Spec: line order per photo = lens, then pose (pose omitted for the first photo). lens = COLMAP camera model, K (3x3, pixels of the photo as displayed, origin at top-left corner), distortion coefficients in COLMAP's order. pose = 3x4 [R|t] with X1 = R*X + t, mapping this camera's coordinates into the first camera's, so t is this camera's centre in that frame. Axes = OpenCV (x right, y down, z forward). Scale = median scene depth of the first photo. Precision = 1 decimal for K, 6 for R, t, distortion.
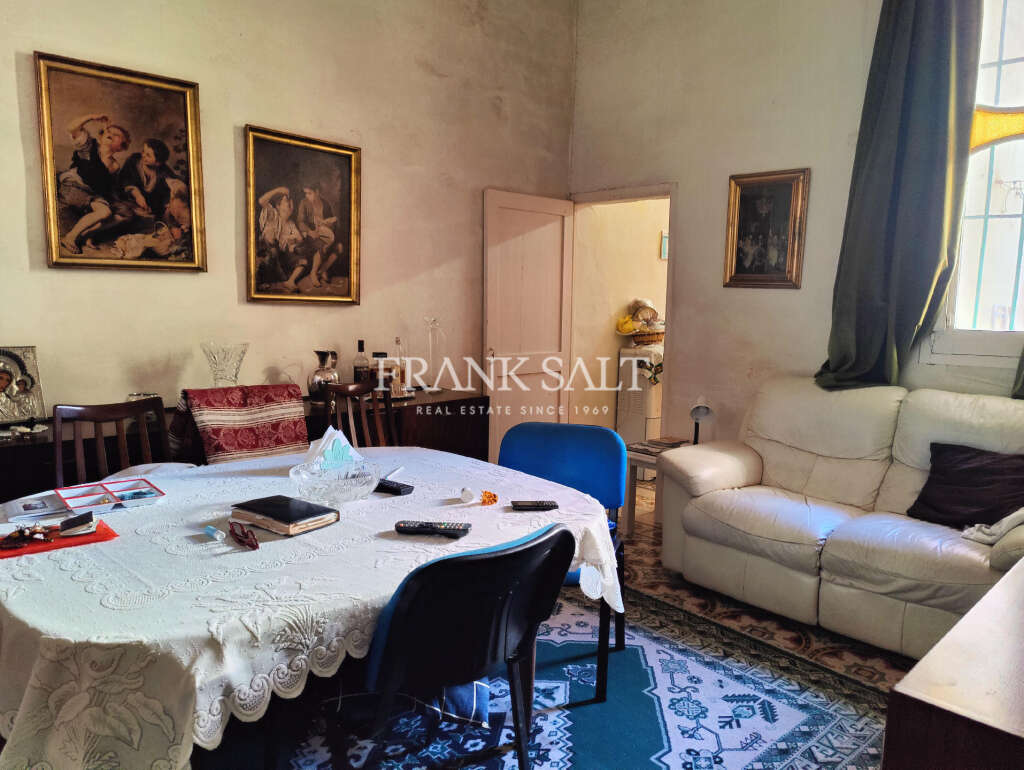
lens RADIAL K [[737.3, 0, 512.0], [0, 737.3, 385.0], [0, 0, 1]] dist [0.040127, -0.003731]
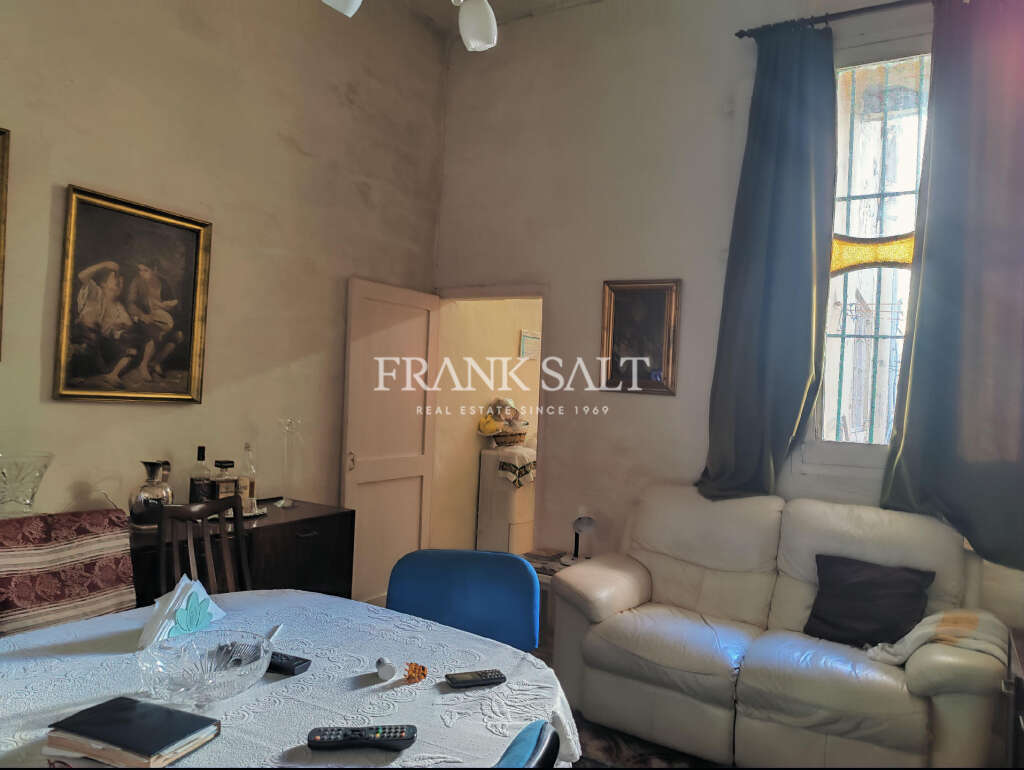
lens RADIAL K [[724.3, 0, 512.0], [0, 724.3, 385.0], [0, 0, 1]] dist [0.043842, -0.046059]
pose [[0.966802, 0.024755, 0.254325, -0.082388], [0.005308, 0.993136, -0.116846, -0.033875], [-0.255472, 0.114317, 0.960034, 0.125923]]
